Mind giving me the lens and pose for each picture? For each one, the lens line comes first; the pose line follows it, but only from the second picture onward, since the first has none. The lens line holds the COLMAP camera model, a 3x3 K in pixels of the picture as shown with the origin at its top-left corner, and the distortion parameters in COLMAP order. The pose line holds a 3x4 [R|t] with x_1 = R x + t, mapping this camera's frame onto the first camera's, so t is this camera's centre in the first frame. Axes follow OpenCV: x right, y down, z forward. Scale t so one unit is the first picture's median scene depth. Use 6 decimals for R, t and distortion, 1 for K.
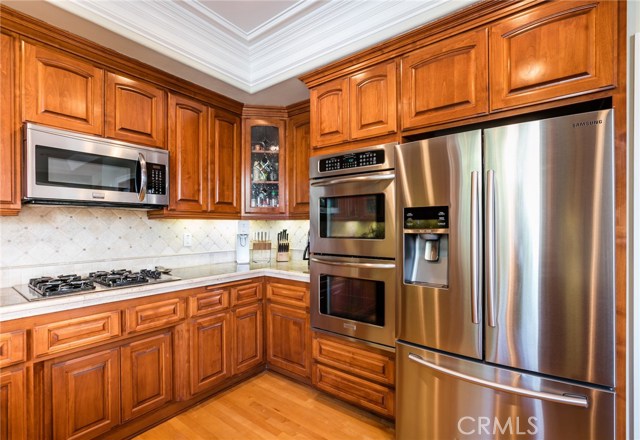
lens RADIAL K [[296.9, 0, 319.5], [0, 296.9, 229.1], [0, 0, 1]] dist [-0.025563, 0.012295]
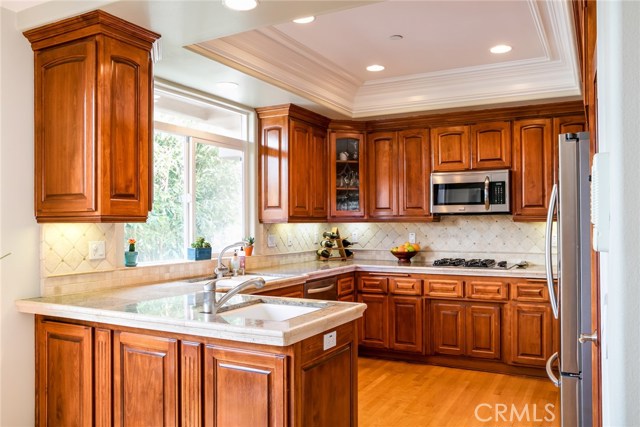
lens RADIAL K [[522.2, 0, 321.8], [0, 522.2, 222.4], [0, 0, 1]] dist [-0.010357, -0.000801]
pose [[0.160753, -0.001250, -0.986994, 1.673791], [-0.003230, 0.999993, -0.001792, -0.029140], [0.986989, 0.003476, 0.160748, -0.175646]]
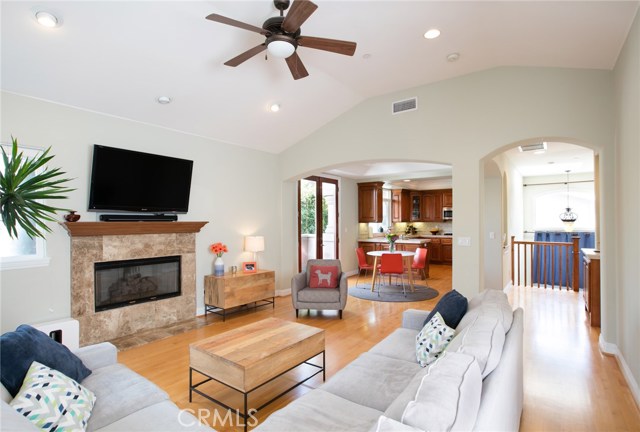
lens RADIAL K [[337.5, 0, 320.0], [0, 337.5, 216.0], [0, 0, 1]] dist [-0.002232, -0.000123]
pose [[0.033120, -0.010886, -0.999392, 4.673095], [-0.005168, 0.999925, -0.011063, -0.067702], [0.999438, 0.005531, 0.033062, -1.426469]]
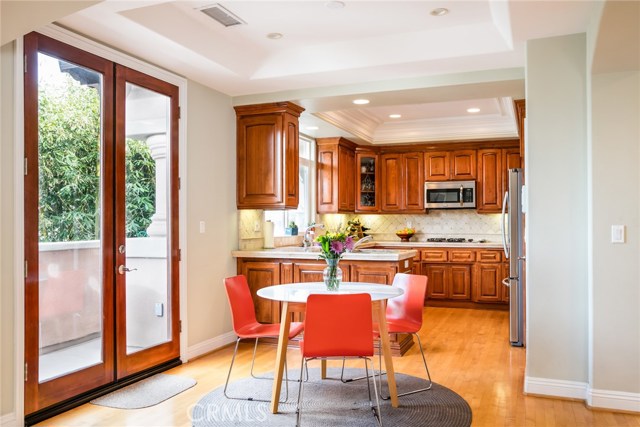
lens RADIAL K [[547.6, 0, 319.3], [0, 547.6, 222.8], [0, 0, 1]] dist [0.003362, 0.000045]
pose [[0.272490, -0.002527, -0.962155, 2.974195], [-0.006532, 0.999969, -0.004477, 0.053168], [0.962136, 0.007505, 0.272465, -1.117832]]
